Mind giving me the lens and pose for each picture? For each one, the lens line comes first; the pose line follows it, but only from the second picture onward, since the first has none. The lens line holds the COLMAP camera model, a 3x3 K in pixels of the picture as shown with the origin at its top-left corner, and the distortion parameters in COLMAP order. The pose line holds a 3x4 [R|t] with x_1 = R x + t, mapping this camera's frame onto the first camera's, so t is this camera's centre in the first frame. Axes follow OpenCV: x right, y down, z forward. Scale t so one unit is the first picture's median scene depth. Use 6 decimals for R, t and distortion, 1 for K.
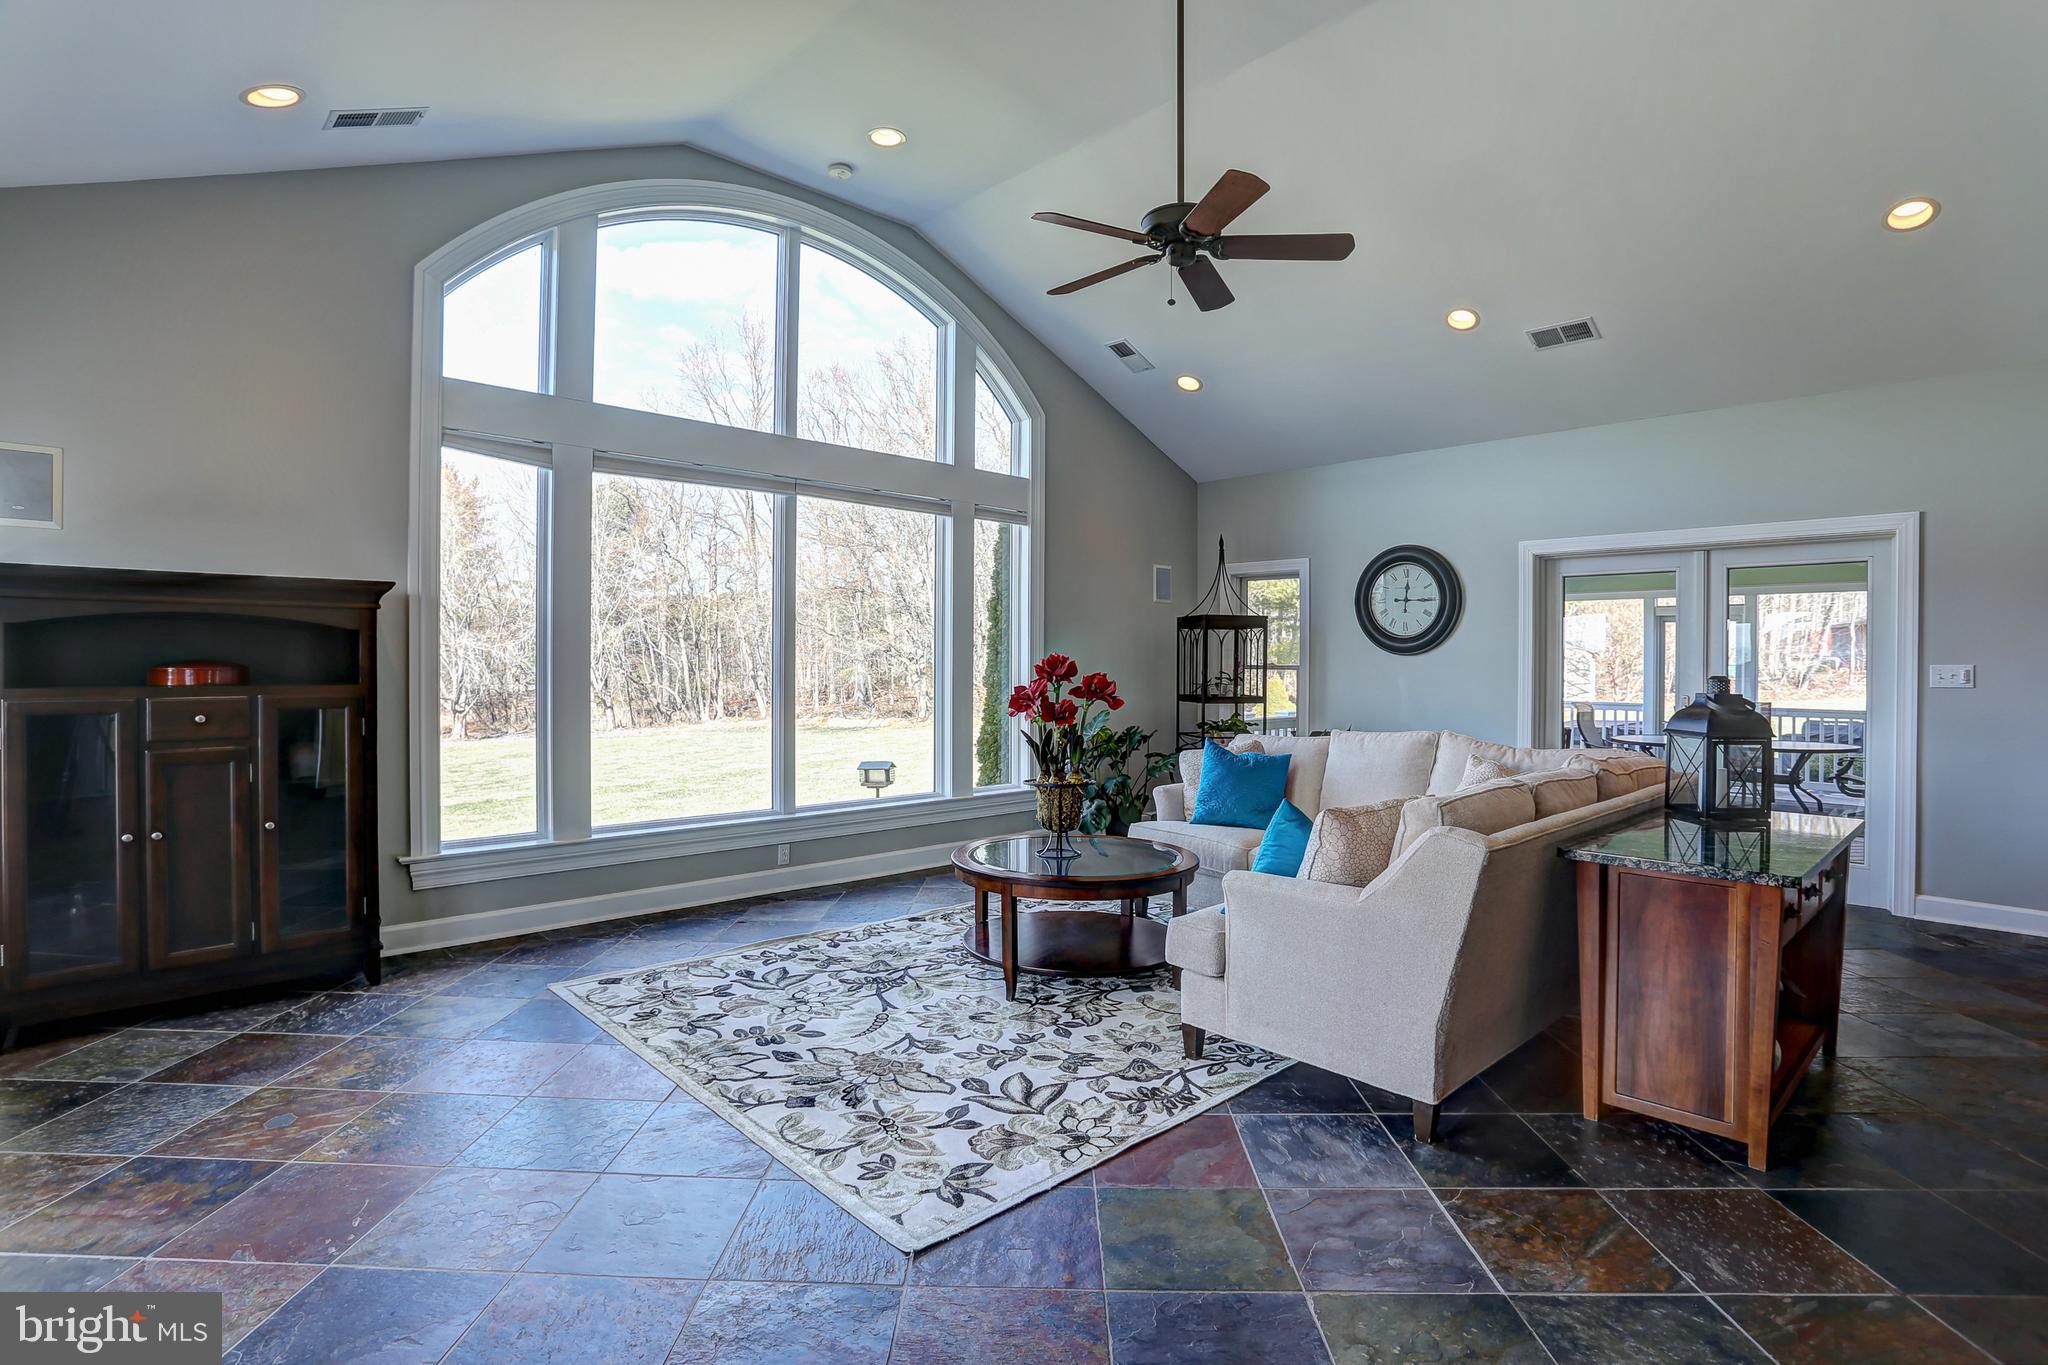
lens RADIAL K [[1004.5, 0, 1015.9], [0, 1004.5, 670.0], [0, 0, 1]] dist [-0.050125, 0.015286]
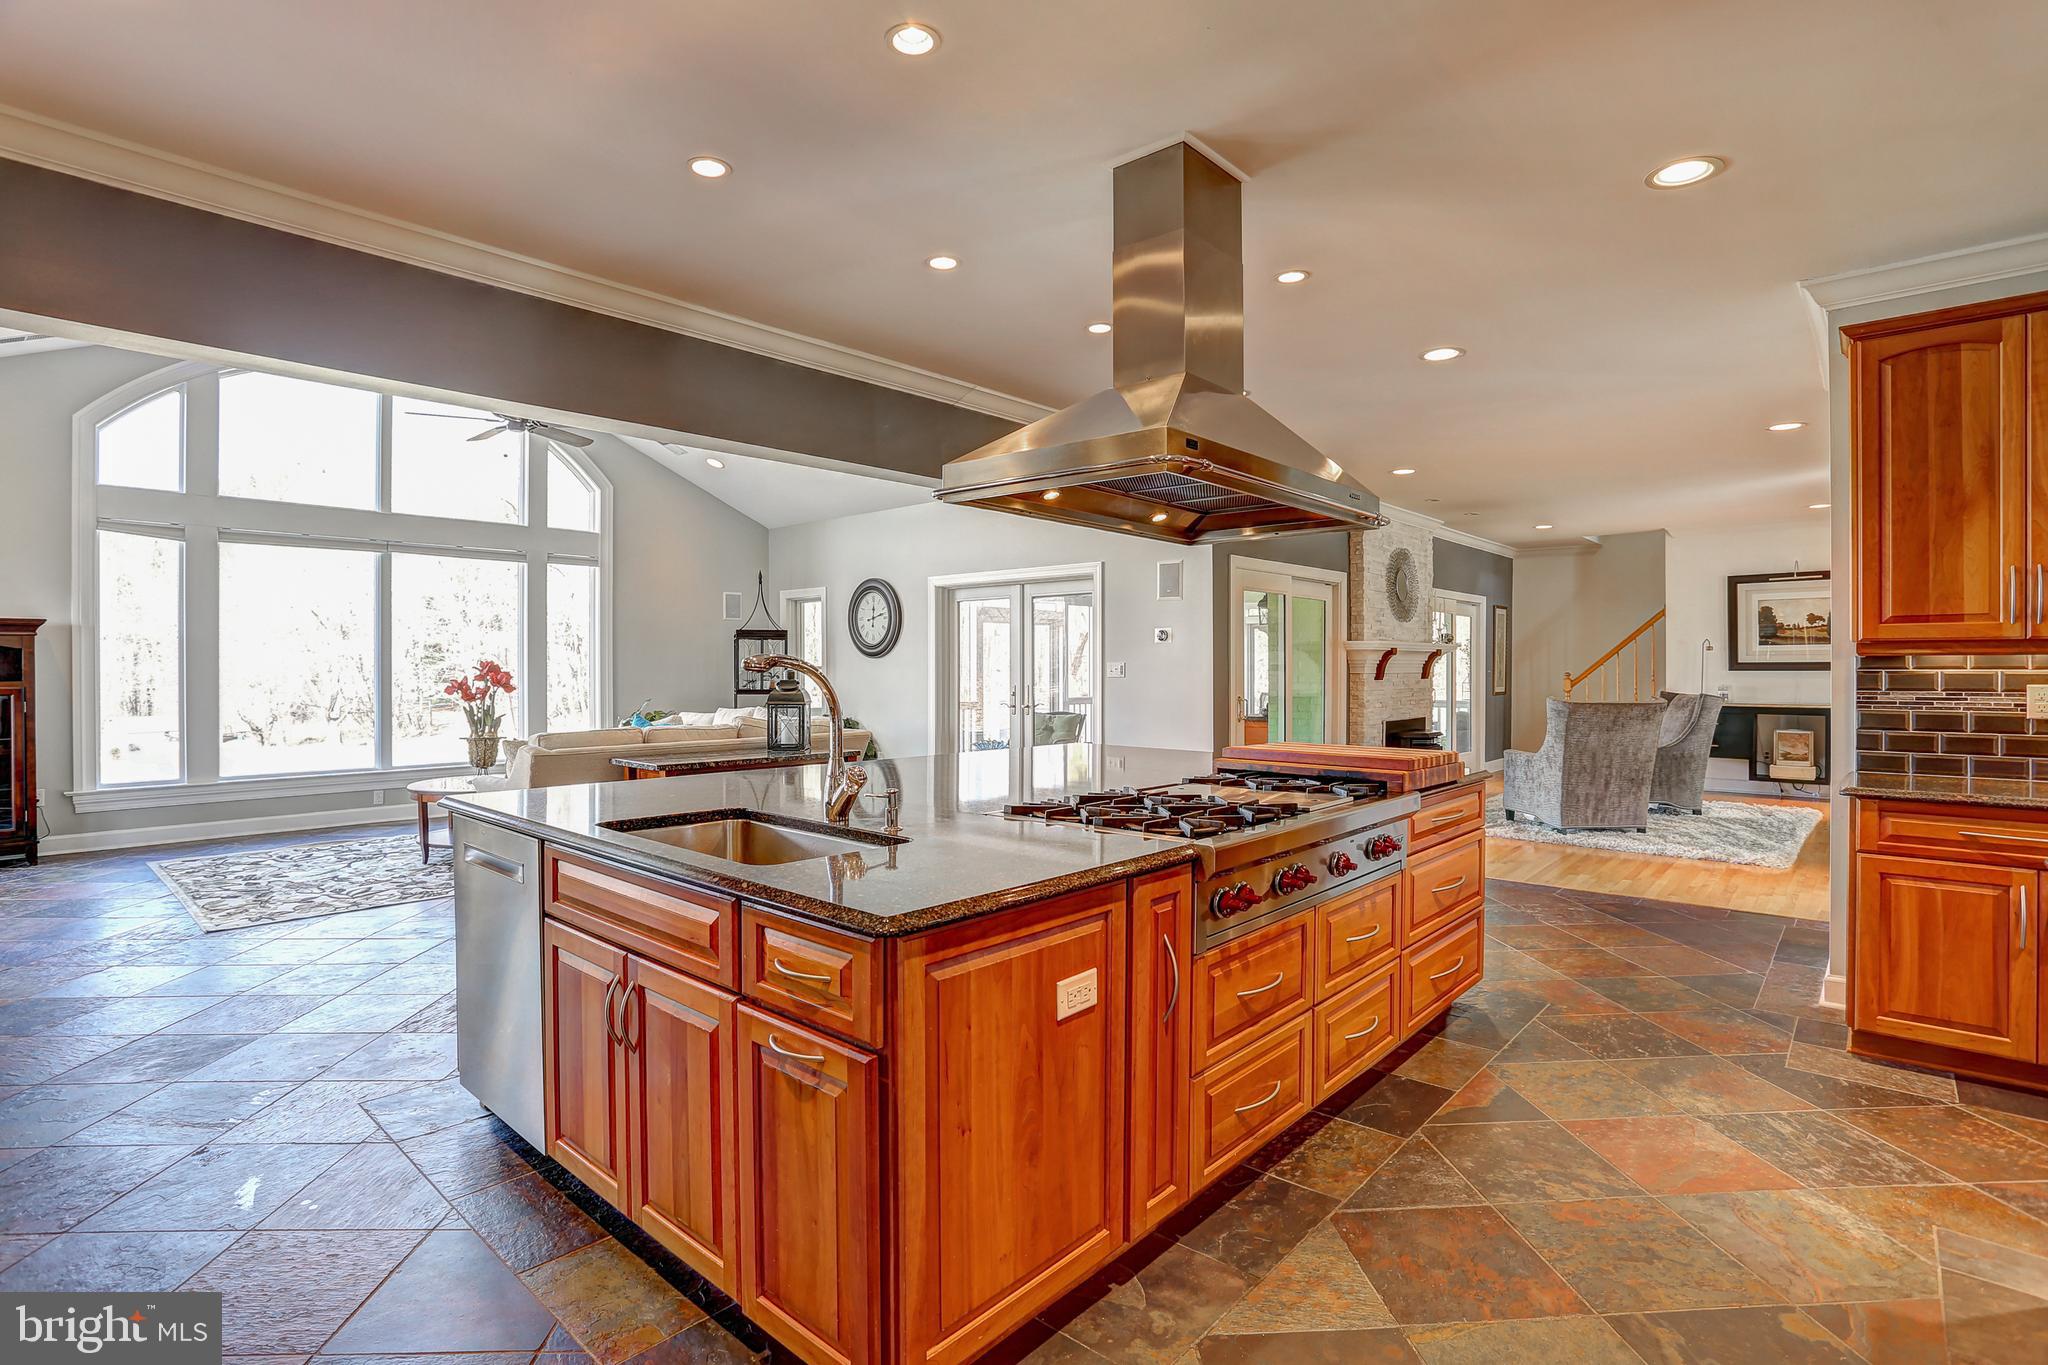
lens RADIAL K [[1004.5, 0, 1011.7], [0, 1004.5, 683.4], [0, 0, 1]] dist [-0.050125, 0.015286]
pose [[0.998371, -0.009071, 0.056321, 0.741171], [0.008522, 0.999914, 0.009986, 0.011263], [-0.056407, -0.009490, 0.998363, -0.589890]]
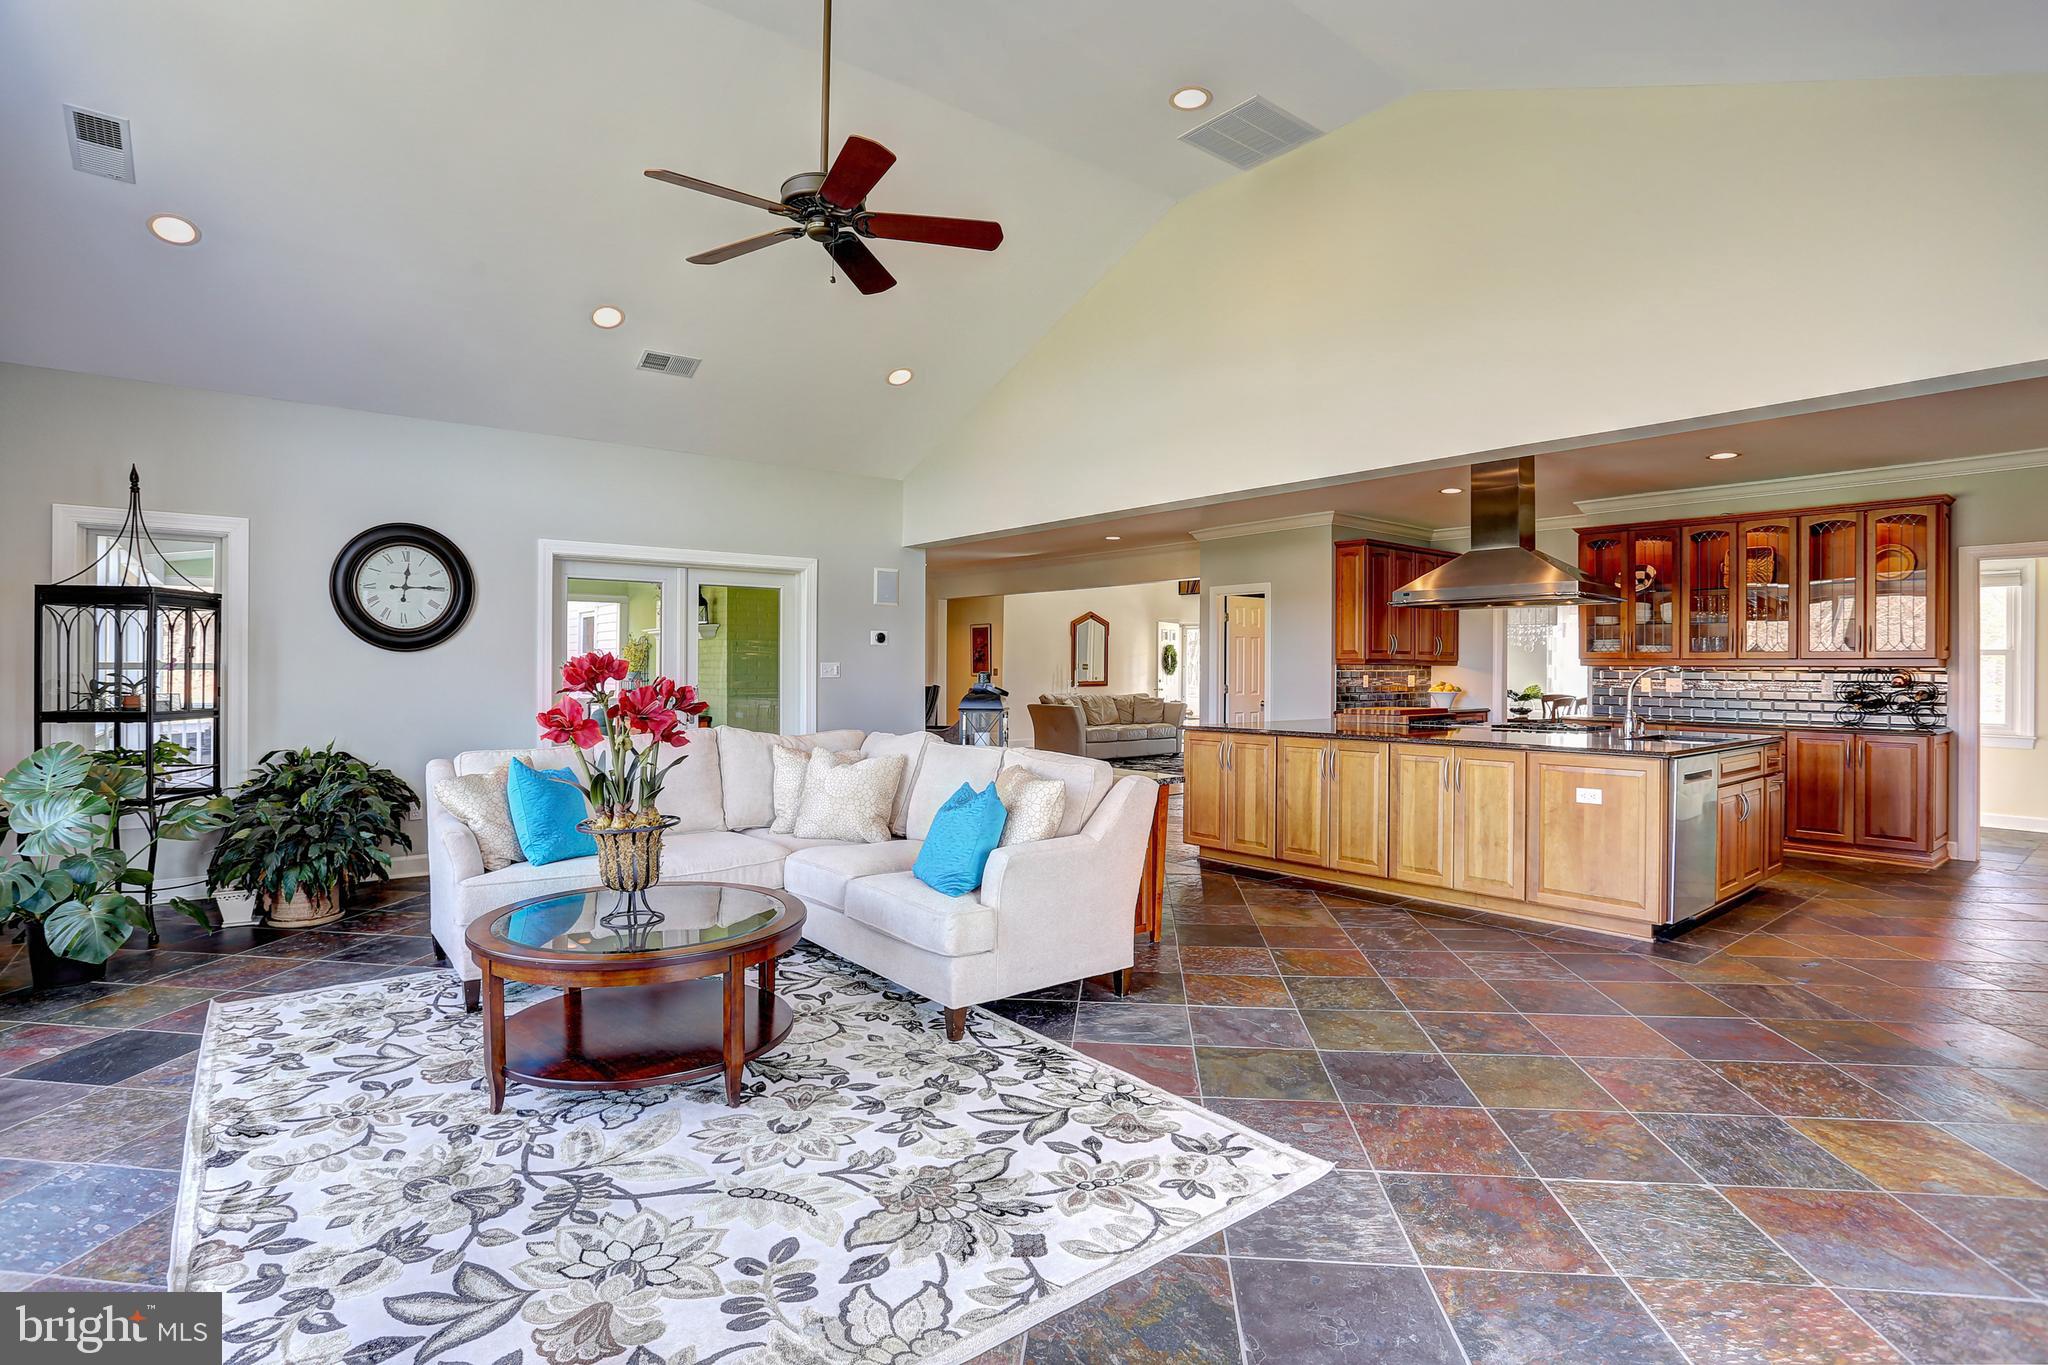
lens RADIAL K [[1004.5, 0, 1014.5], [0, 1004.5, 673.7], [0, 0, 1]] dist [-0.050125, 0.015286]
pose [[0.085088, -0.014320, 0.996270, -0.607614], [0.001581, 0.999897, 0.014237, -0.009747], [-0.996372, 0.000364, 0.085102, 0.593000]]
